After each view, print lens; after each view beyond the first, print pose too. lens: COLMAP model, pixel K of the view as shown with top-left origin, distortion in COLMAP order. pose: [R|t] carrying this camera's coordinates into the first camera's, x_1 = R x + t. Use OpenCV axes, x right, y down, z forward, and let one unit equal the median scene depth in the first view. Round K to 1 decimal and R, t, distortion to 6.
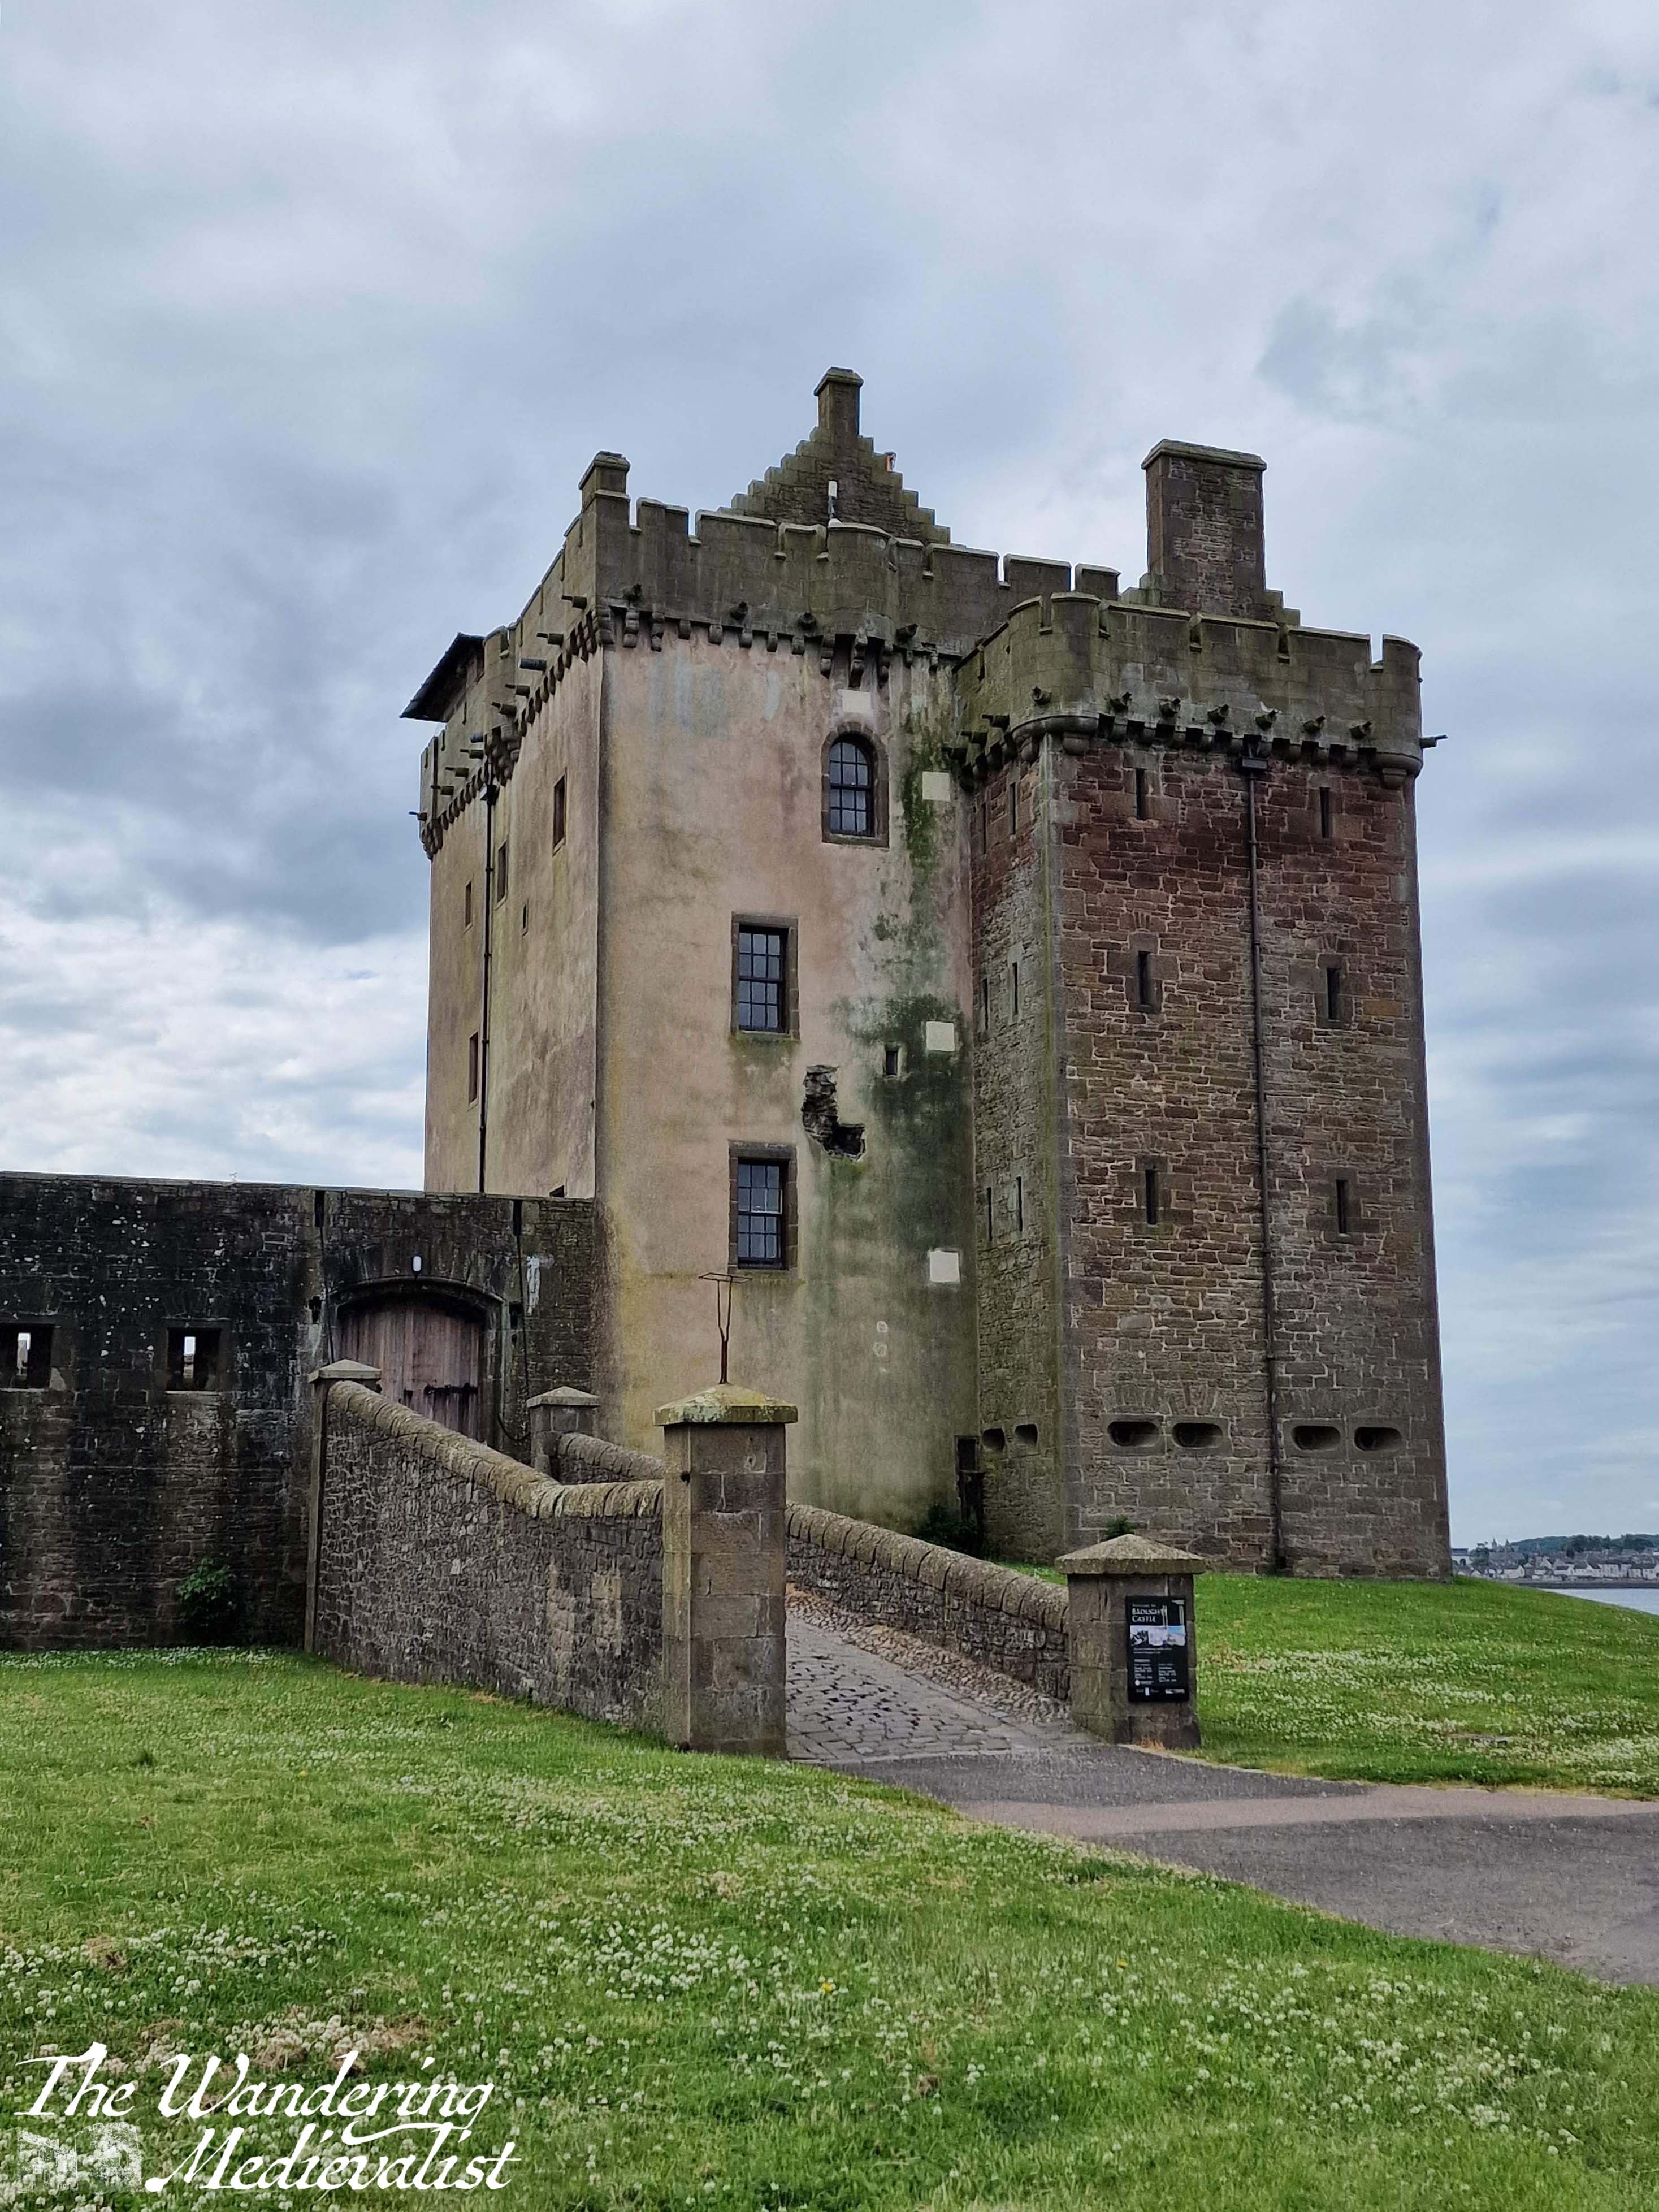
lens RADIAL K [[2459.9, 0, 799.3], [0, 2459.9, 1115.1], [0, 0, 1]] dist [0.165947, 0.000000]
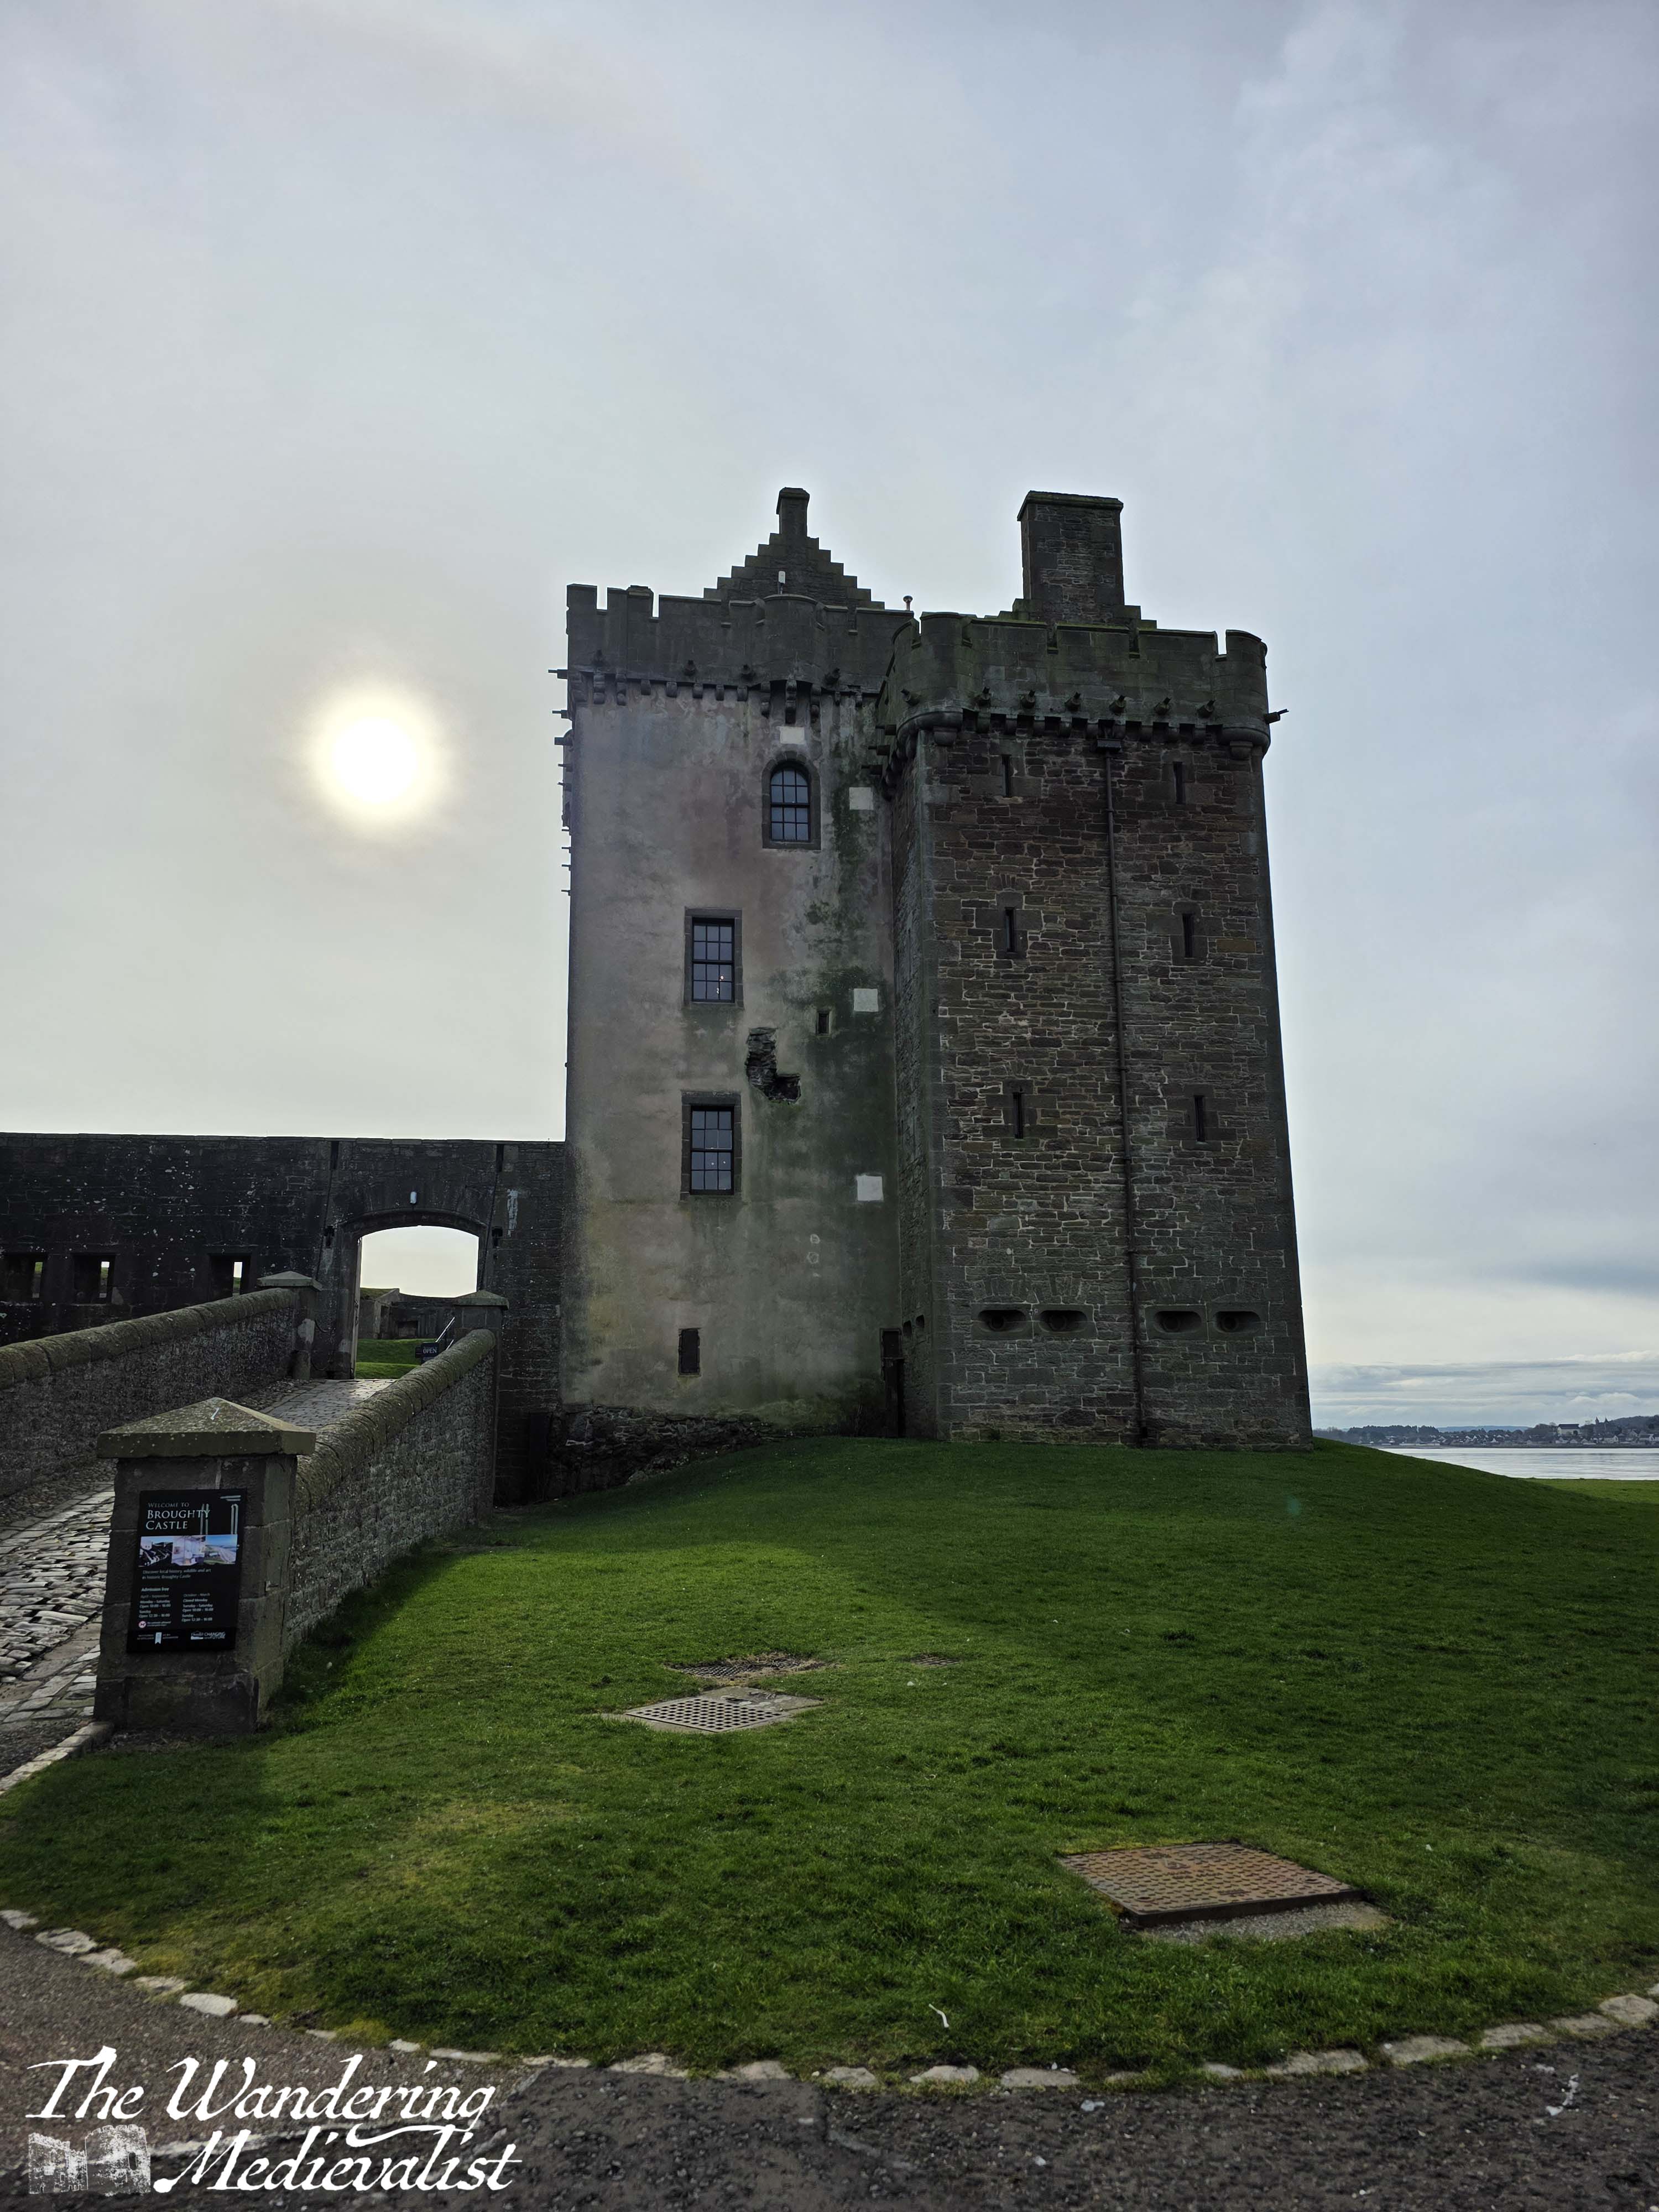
lens RADIAL K [[1466.0, 0, 822.6], [0, 1466.0, 1135.1], [0, 0, 1]] dist [0.066977, -0.054753]
pose [[0.978734, -0.049114, -0.199170, 0.184351], [0.044535, 0.998632, -0.027406, 0.055614], [0.200243, 0.017953, 0.979582, 0.304931]]
